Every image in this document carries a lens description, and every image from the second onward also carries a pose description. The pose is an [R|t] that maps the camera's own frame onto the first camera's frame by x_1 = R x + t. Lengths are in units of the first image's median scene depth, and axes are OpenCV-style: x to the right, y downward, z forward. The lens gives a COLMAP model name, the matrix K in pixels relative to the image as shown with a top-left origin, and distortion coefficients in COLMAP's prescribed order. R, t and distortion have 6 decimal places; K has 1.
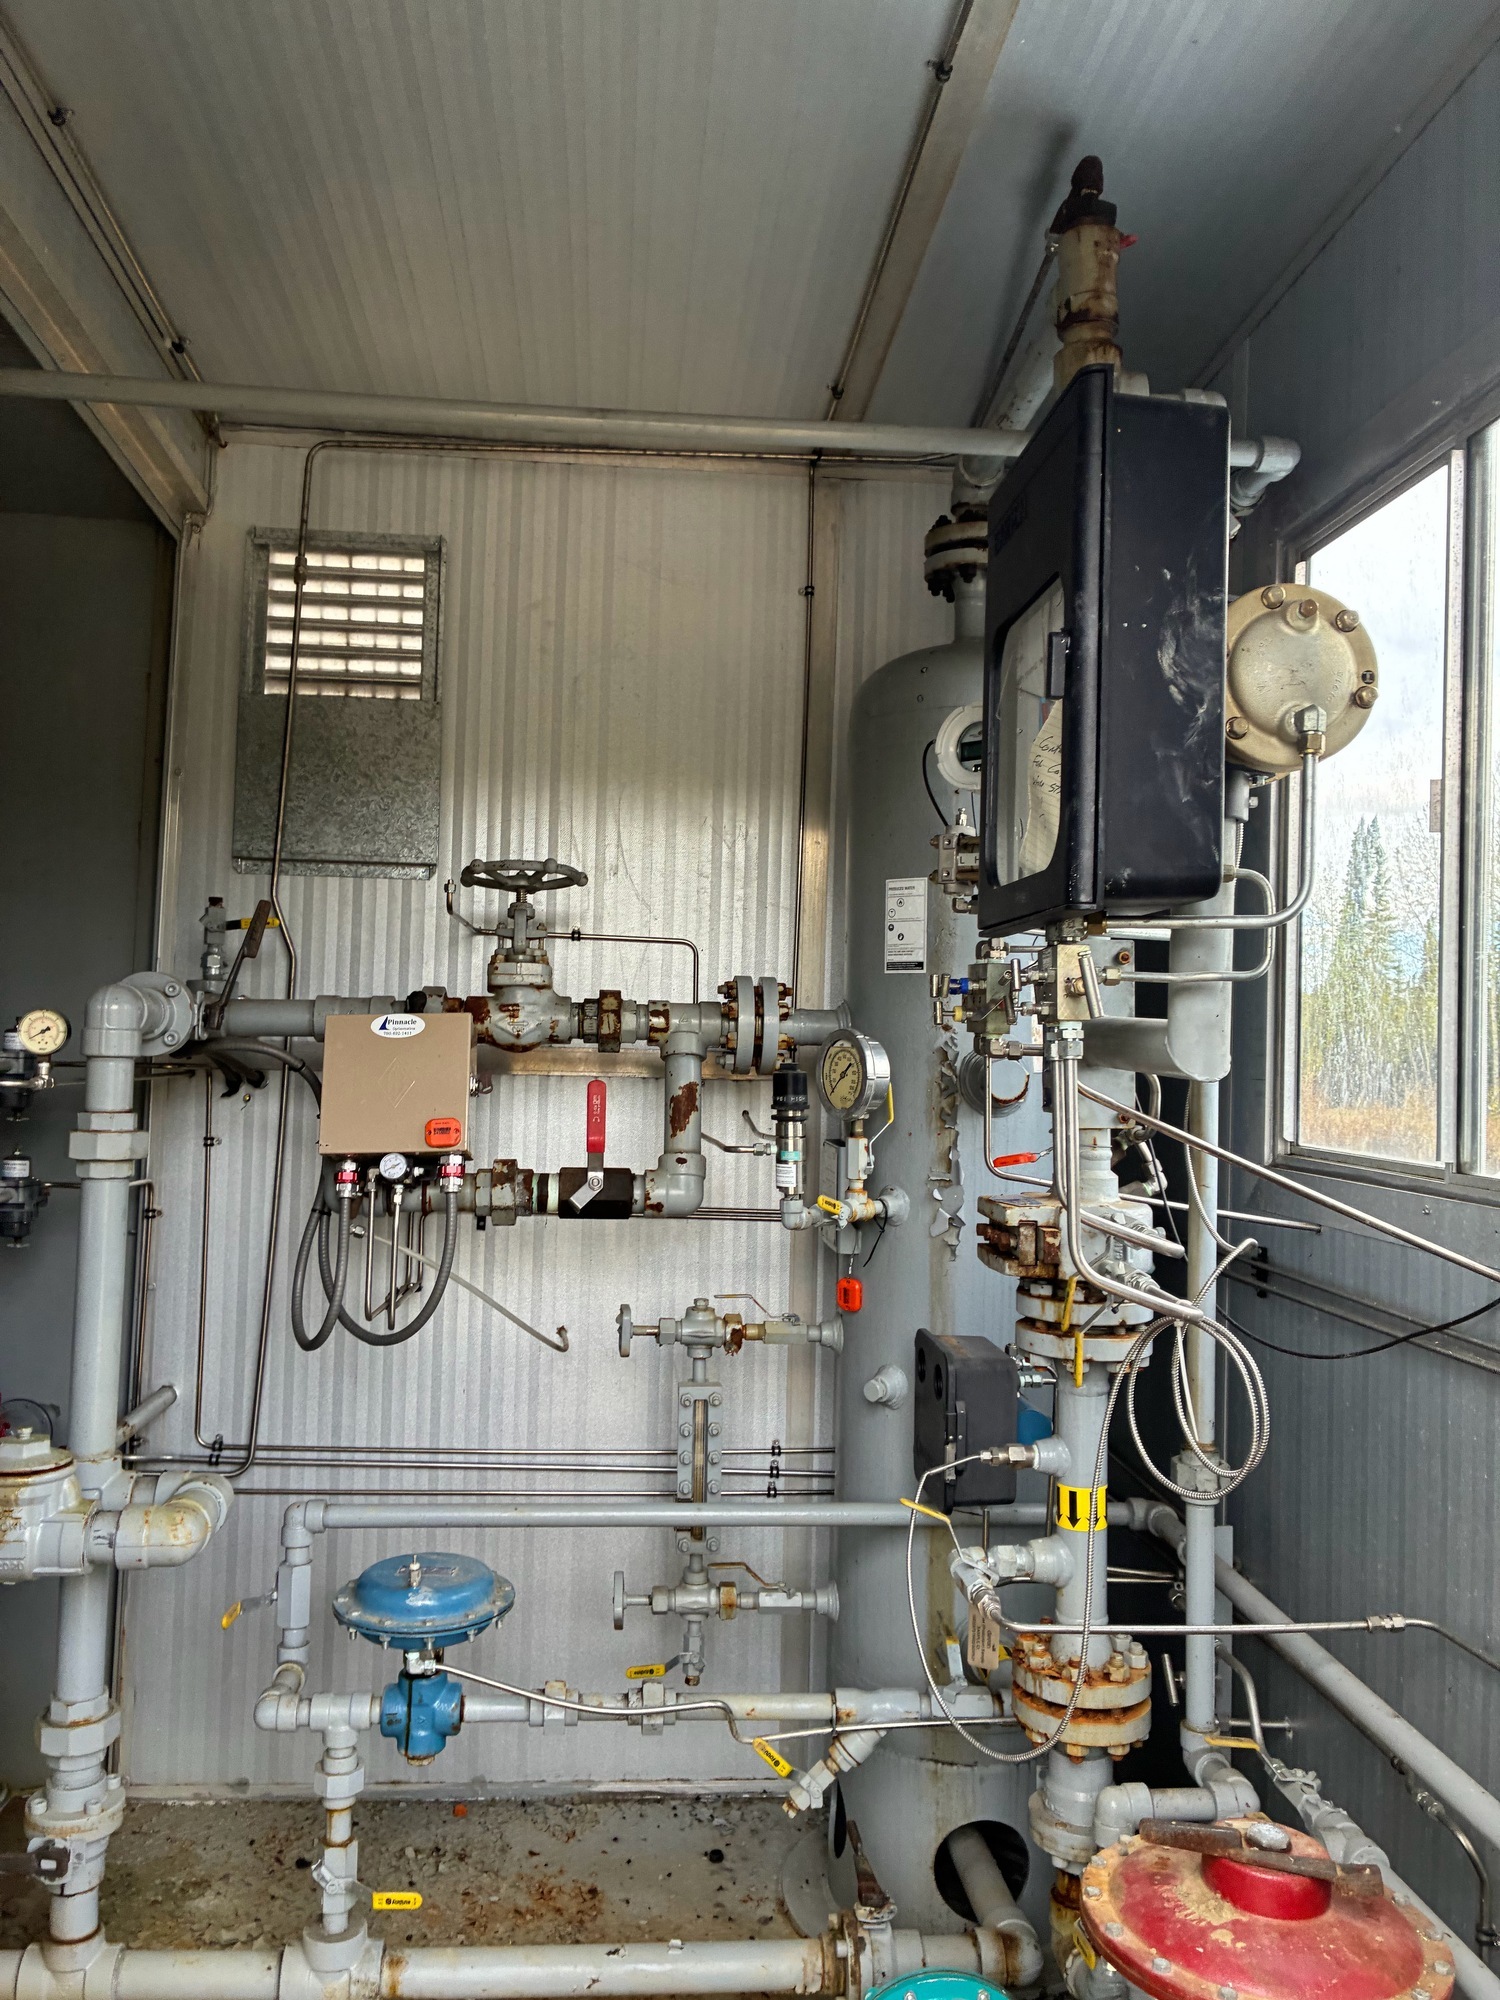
lens RADIAL K [[1527.9, 0, 712.8], [0, 1527.9, 987.7], [0, 0, 1]] dist [0.061827, -0.068586]
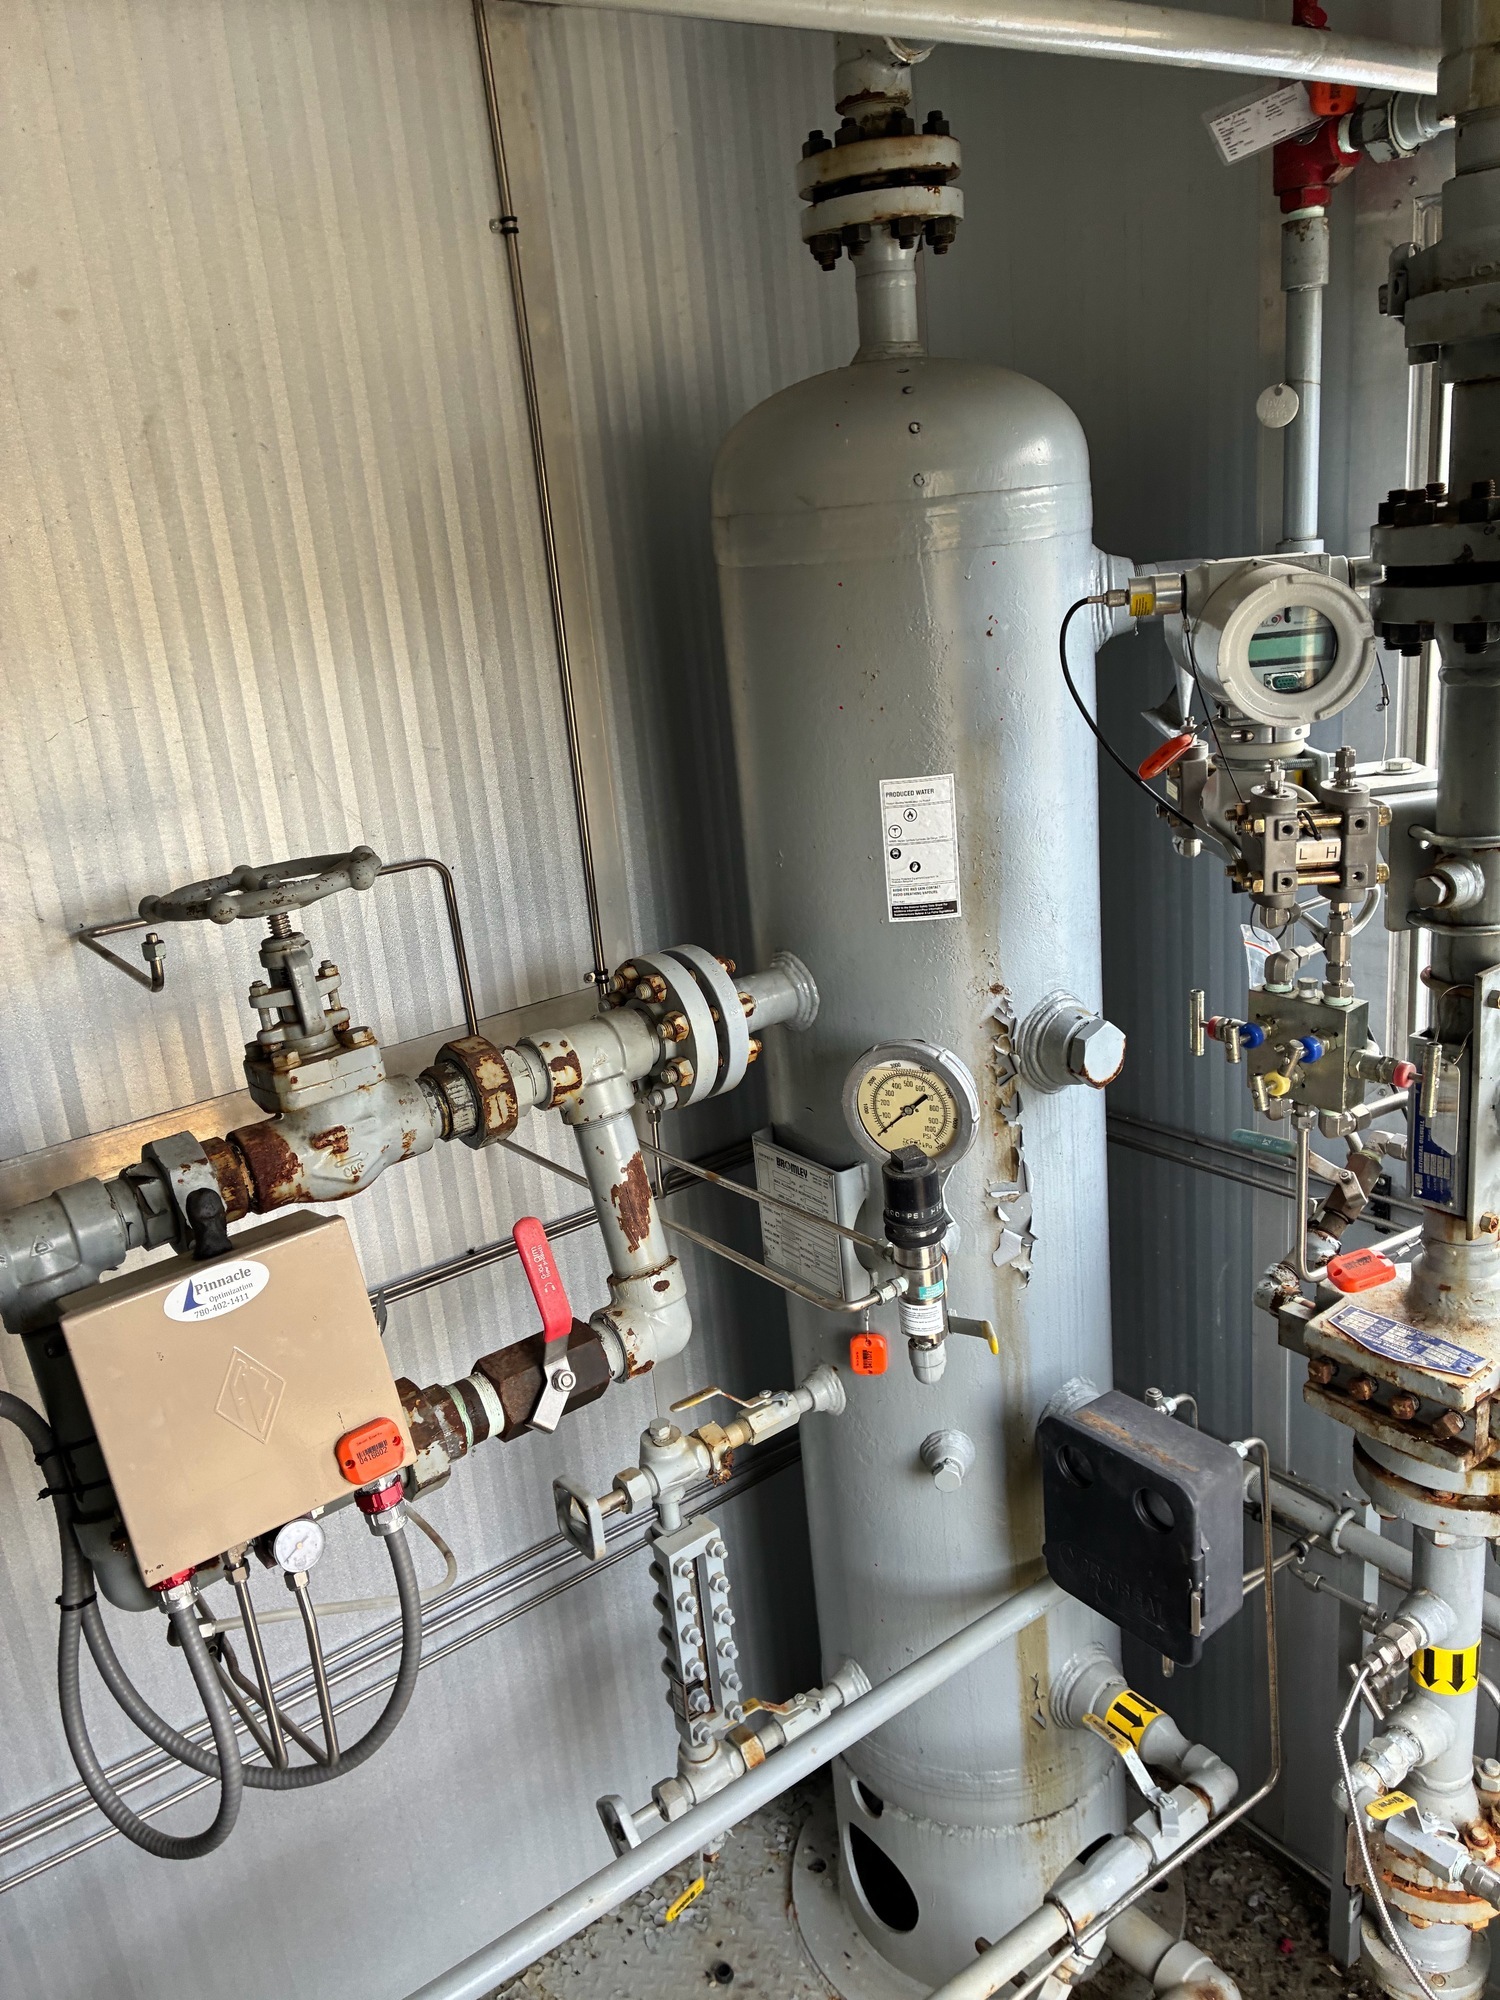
lens RADIAL K [[1537.6, 0, 734.4], [0, 1537.6, 993.4], [0, 0, 1]] dist [0.049189, -0.077000]
pose [[0.832467, -0.266211, 0.485933, -0.268708], [0.100687, 0.935096, 0.339790, -0.209367], [-0.544850, -0.233937, 0.805241, 0.492838]]
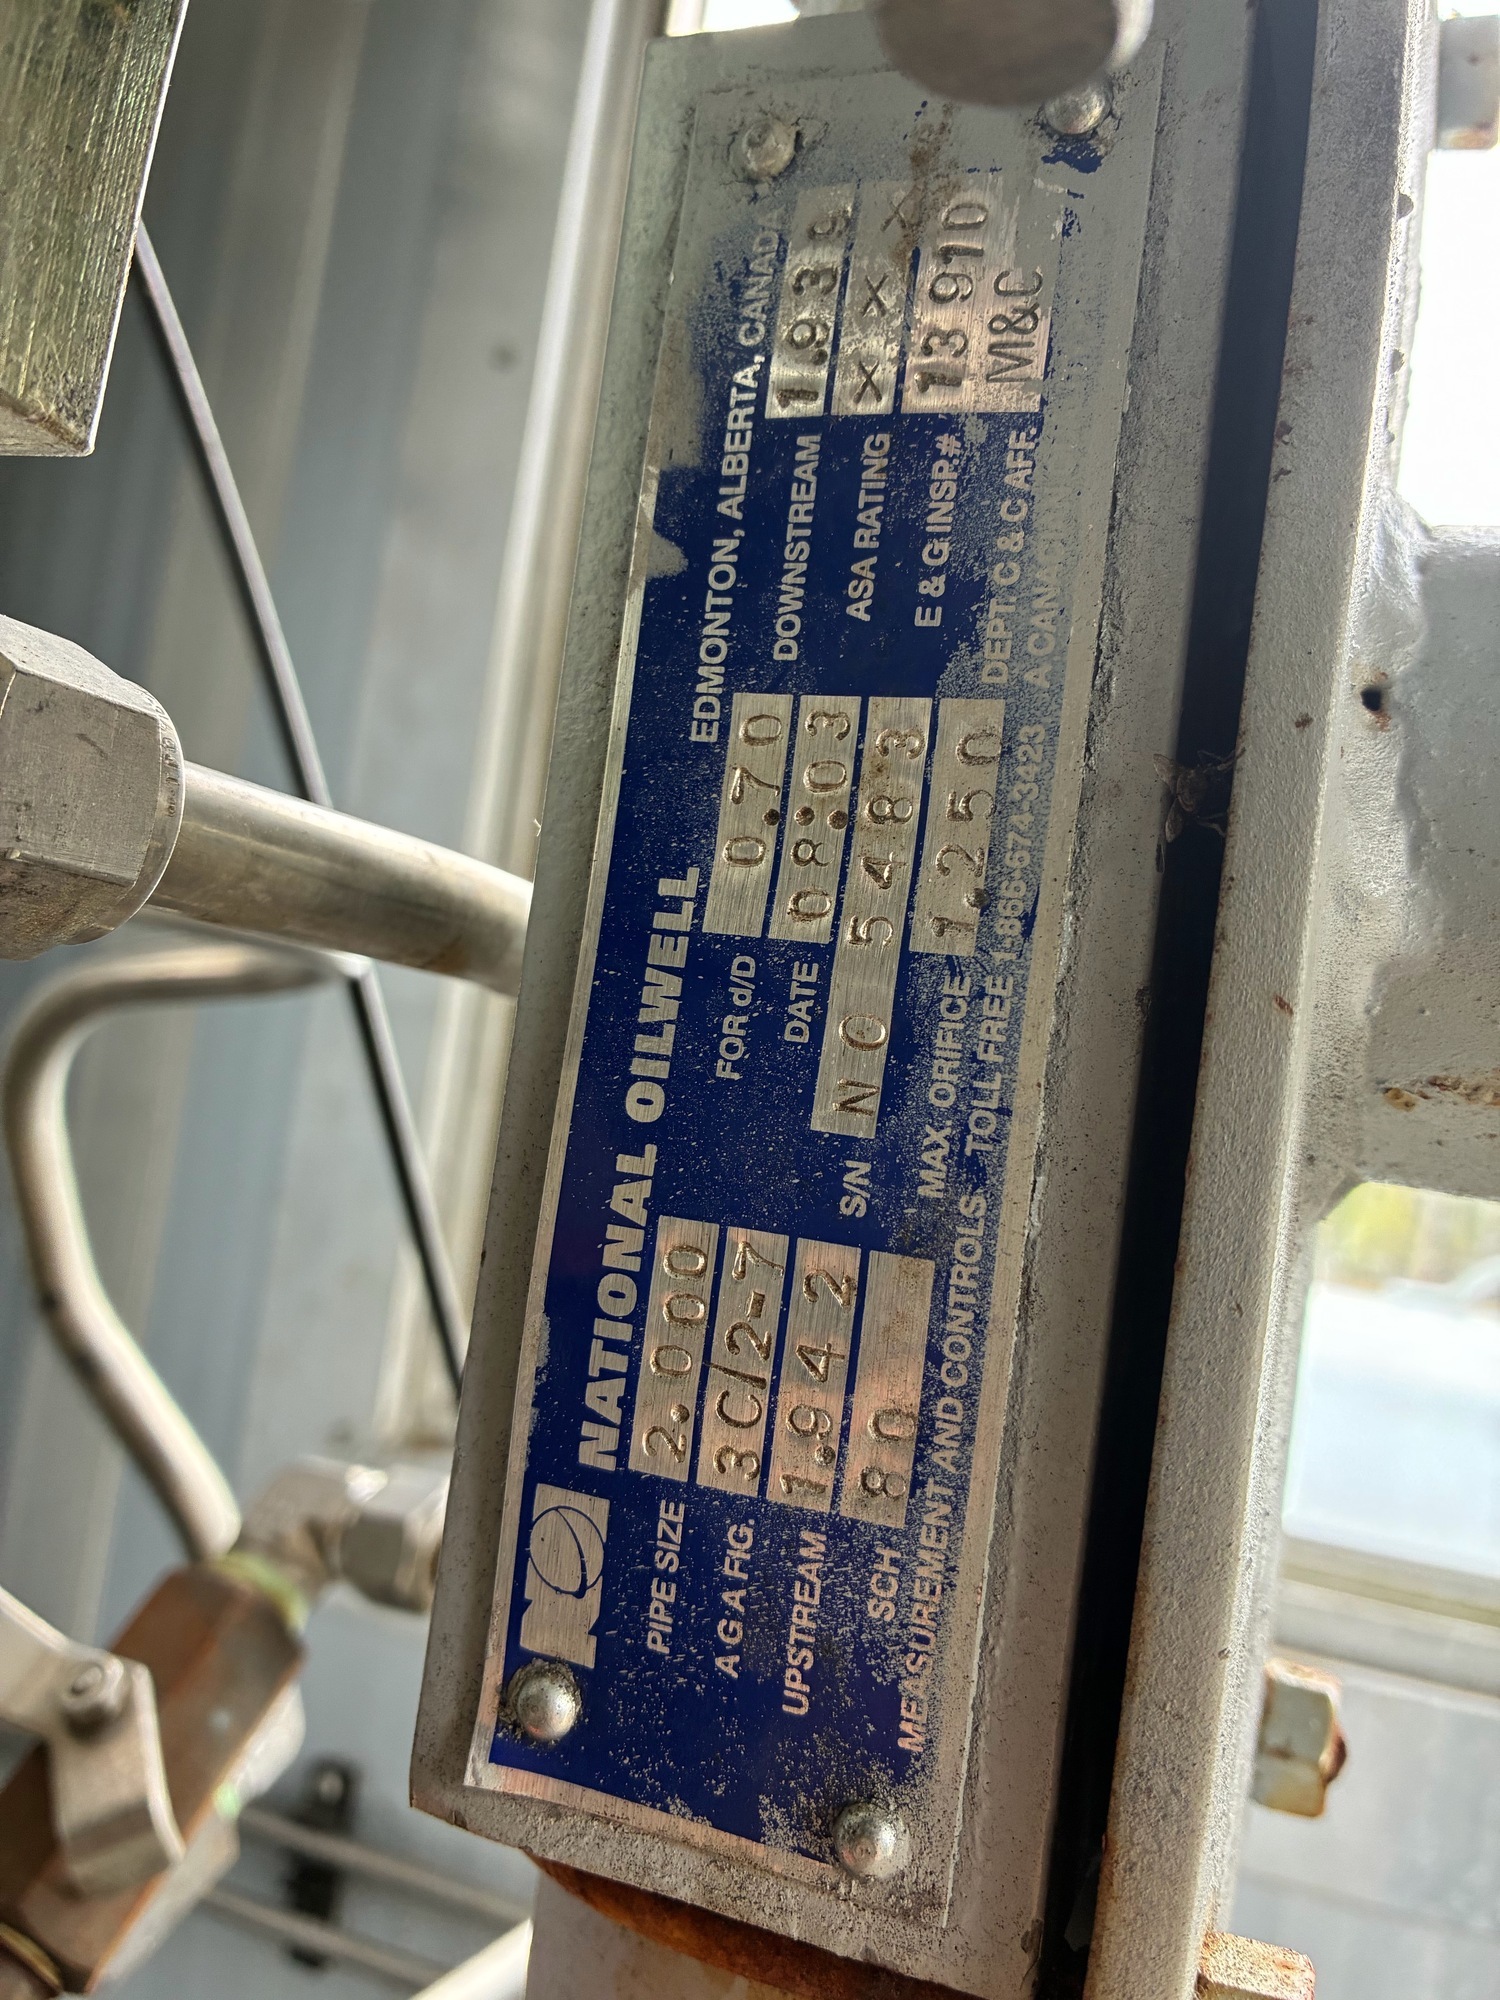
lens RADIAL K [[1526.6, 0, 756.7], [0, 1526.6, 990.2], [0, 0, 1]] dist [0.044598, -0.043705]
pose [[0.413617, 0.099294, 0.905020, 0.126717], [-0.150856, 0.987769, -0.039428, 0.038852], [-0.897866, -0.120220, 0.423538, 0.755323]]
